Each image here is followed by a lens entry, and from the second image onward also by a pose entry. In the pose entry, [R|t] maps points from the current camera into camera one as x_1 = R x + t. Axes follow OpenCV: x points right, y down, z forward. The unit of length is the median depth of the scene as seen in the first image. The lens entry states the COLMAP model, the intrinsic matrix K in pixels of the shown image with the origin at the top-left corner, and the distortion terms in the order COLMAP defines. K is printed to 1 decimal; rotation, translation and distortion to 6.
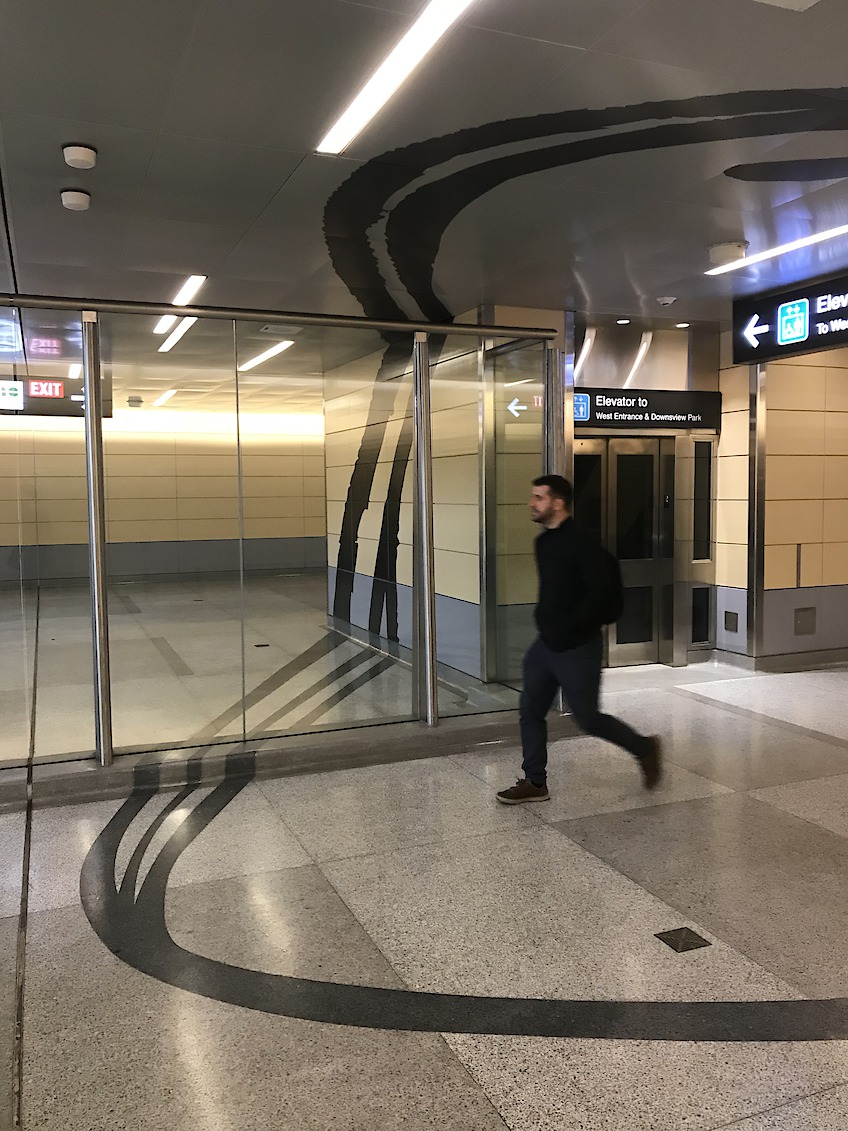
lens RADIAL K [[928.3, 0, 435.7], [0, 928.3, 551.0], [0, 0, 1]] dist [0.044618, -0.055548]
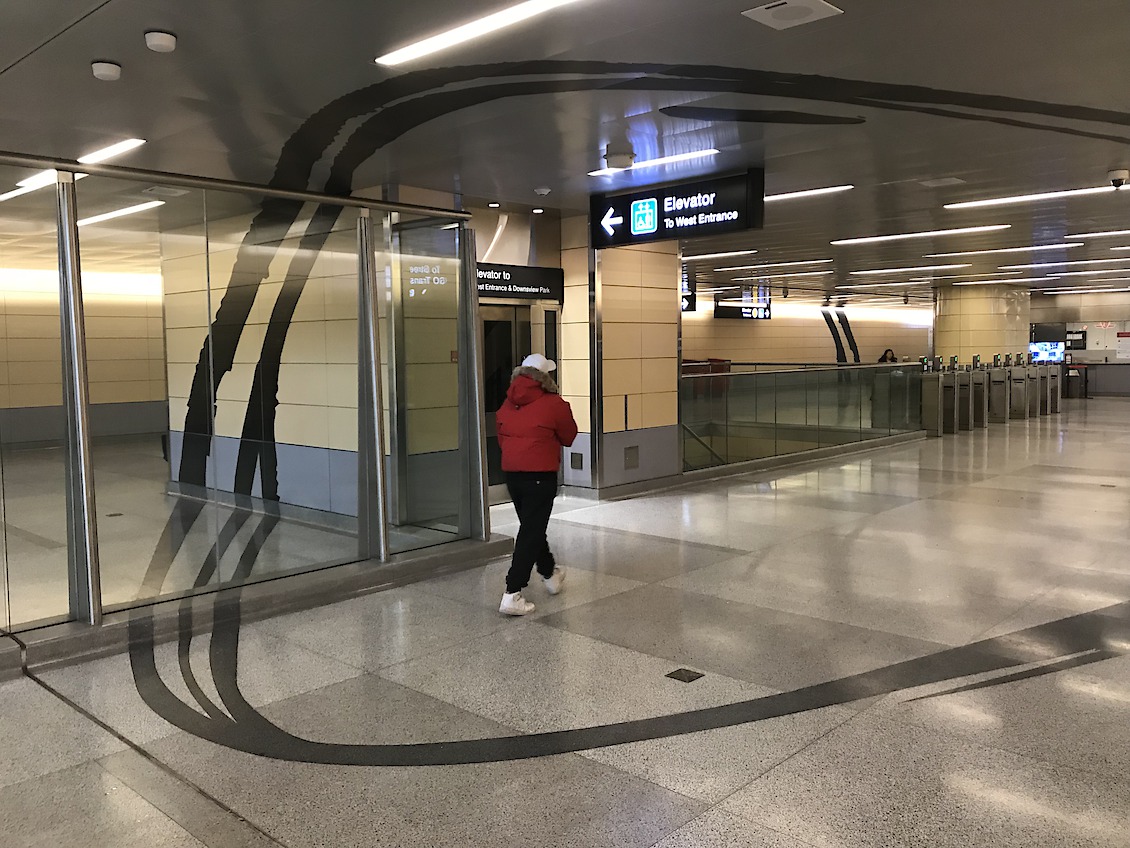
lens RADIAL K [[927.5, 0, 548.9], [0, 927.5, 411.8], [0, 0, 1]] dist [0.044618, -0.055548]
pose [[0.918232, -0.029085, 0.394973, -0.239773], [0.030553, 0.999530, 0.002575, 0.010505], [-0.394862, 0.009703, 0.918689, -0.096426]]
